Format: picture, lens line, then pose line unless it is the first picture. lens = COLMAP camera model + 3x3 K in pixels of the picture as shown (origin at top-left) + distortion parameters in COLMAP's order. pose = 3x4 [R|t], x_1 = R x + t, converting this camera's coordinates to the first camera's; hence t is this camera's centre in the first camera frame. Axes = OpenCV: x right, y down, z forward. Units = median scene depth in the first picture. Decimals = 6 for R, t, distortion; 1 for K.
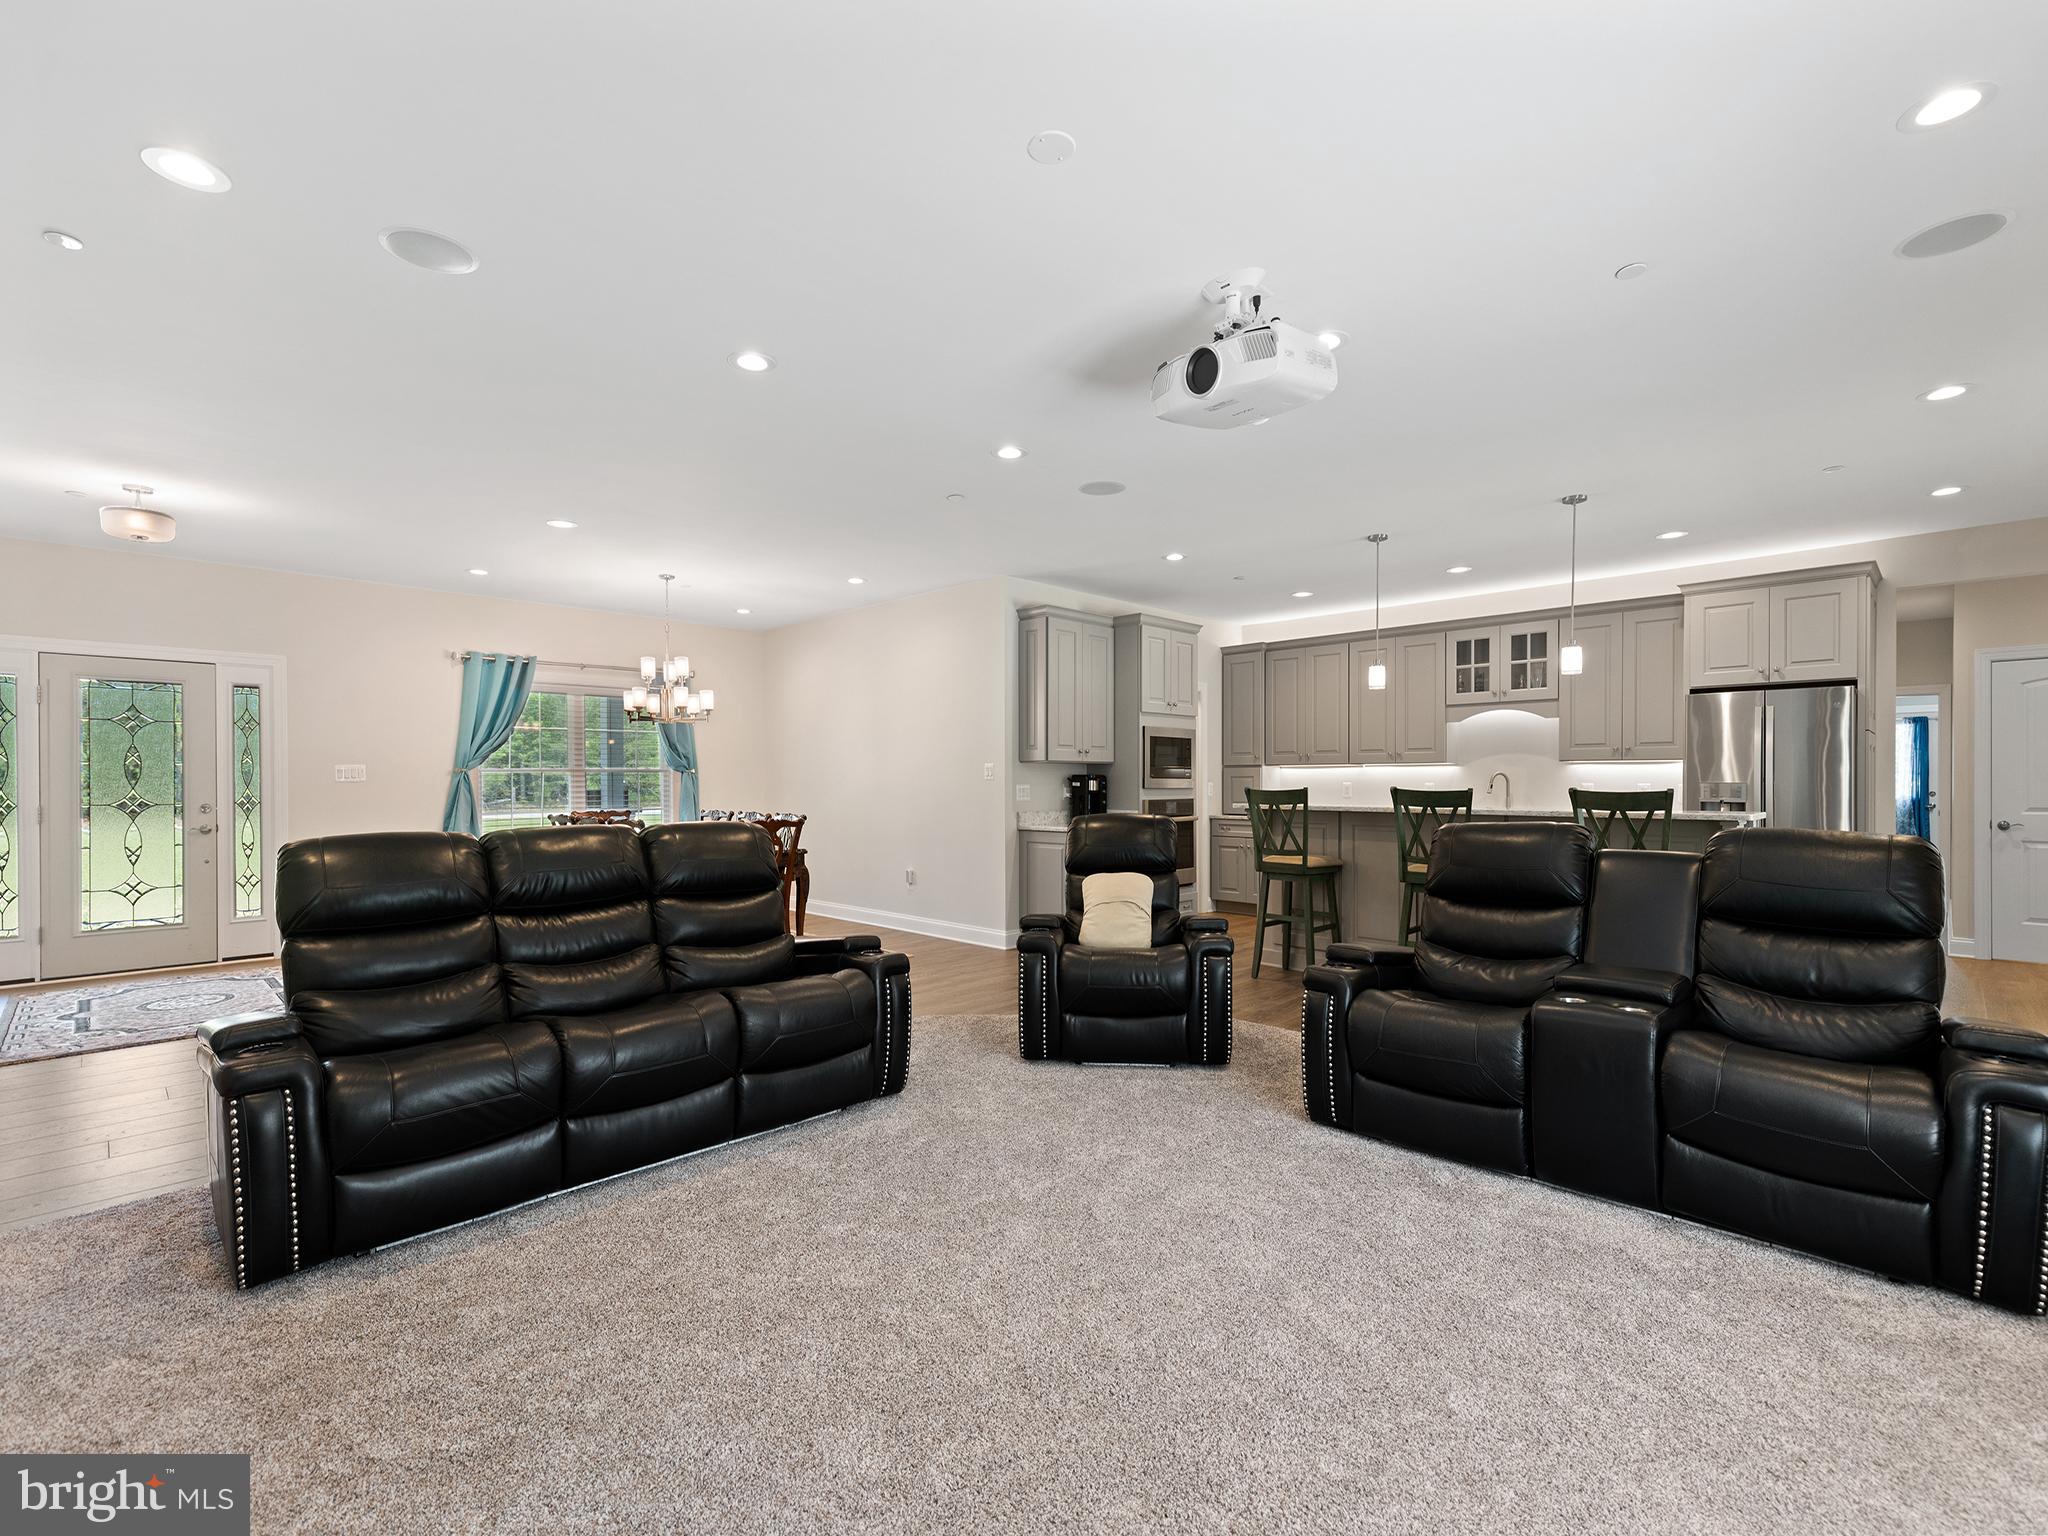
lens RADIAL K [[934.0, 0, 1022.9], [0, 934.0, 785.0], [0, 0, 1]] dist [0.007689, -0.000114]
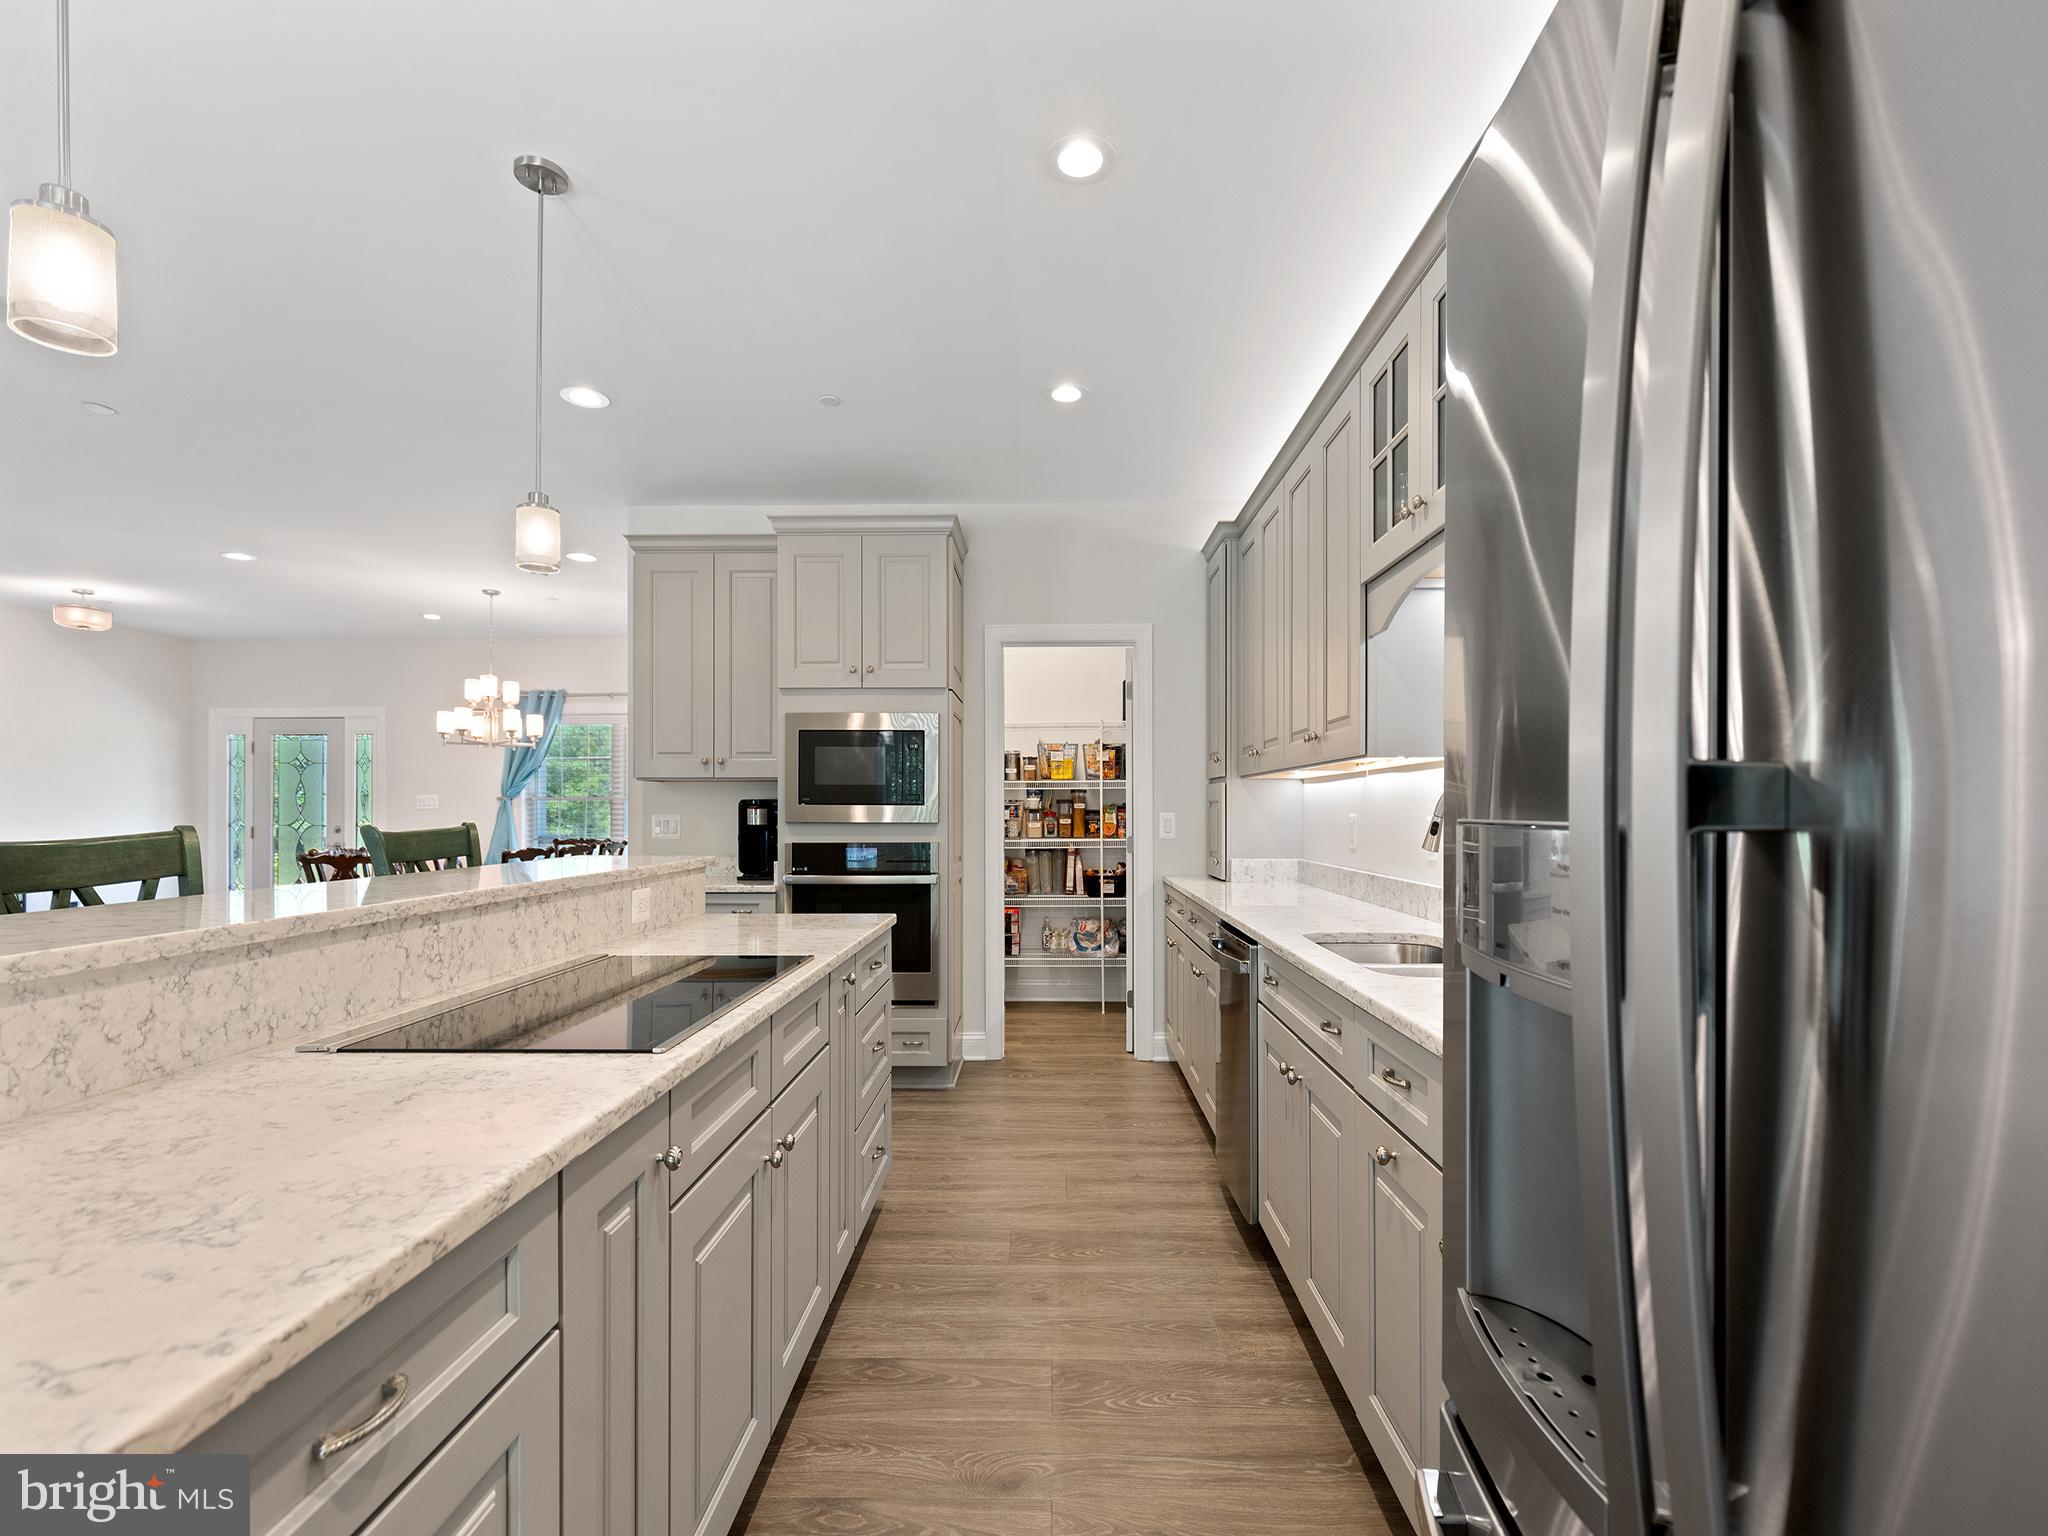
lens RADIAL K [[932.7, 0, 1024.1], [0, 932.7, 809.3], [0, 0, 1]] dist [-0.001942, -0.000439]
pose [[0.683730, 0.003566, -0.729726, 0.642793], [-0.006133, 0.999981, -0.000861, -0.004760], [0.729709, 0.005064, 0.683739, 0.716154]]
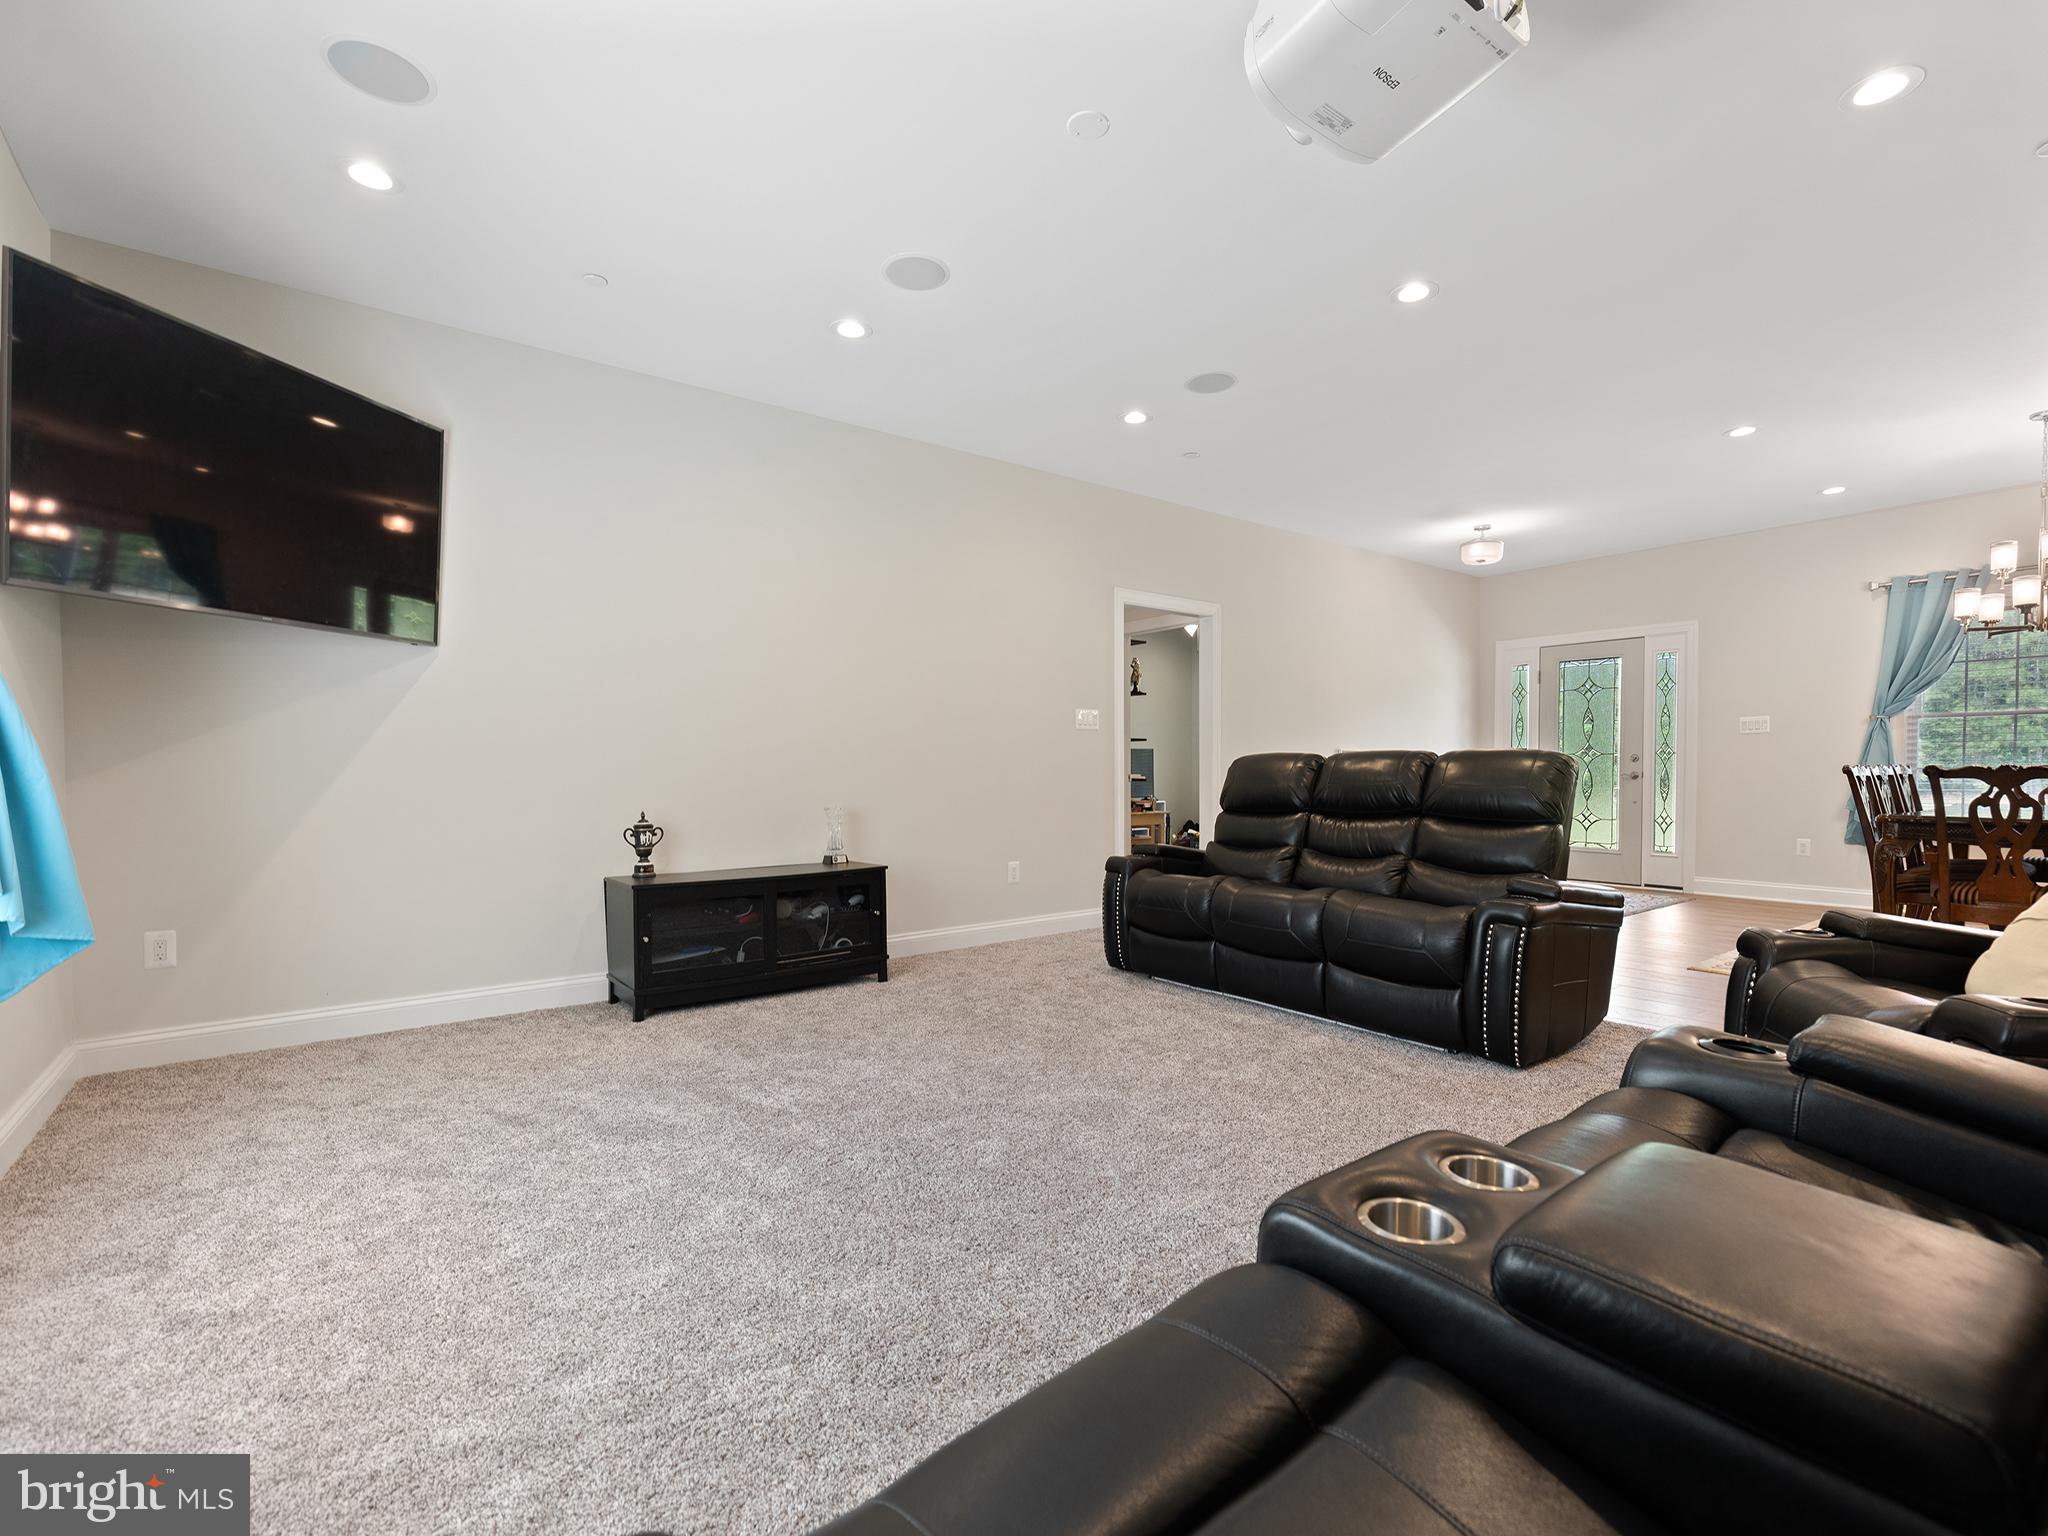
lens RADIAL K [[913.7, 0, 1025.4], [0, 913.7, 787.9], [0, 0, 1]] dist [0.005416, -0.000692]
pose [[-0.142203, 0.024803, -0.989527, 0.377394], [-0.000367, 0.999685, 0.025110, 0.030992], [0.989837, 0.003934, -0.142149, 0.354069]]
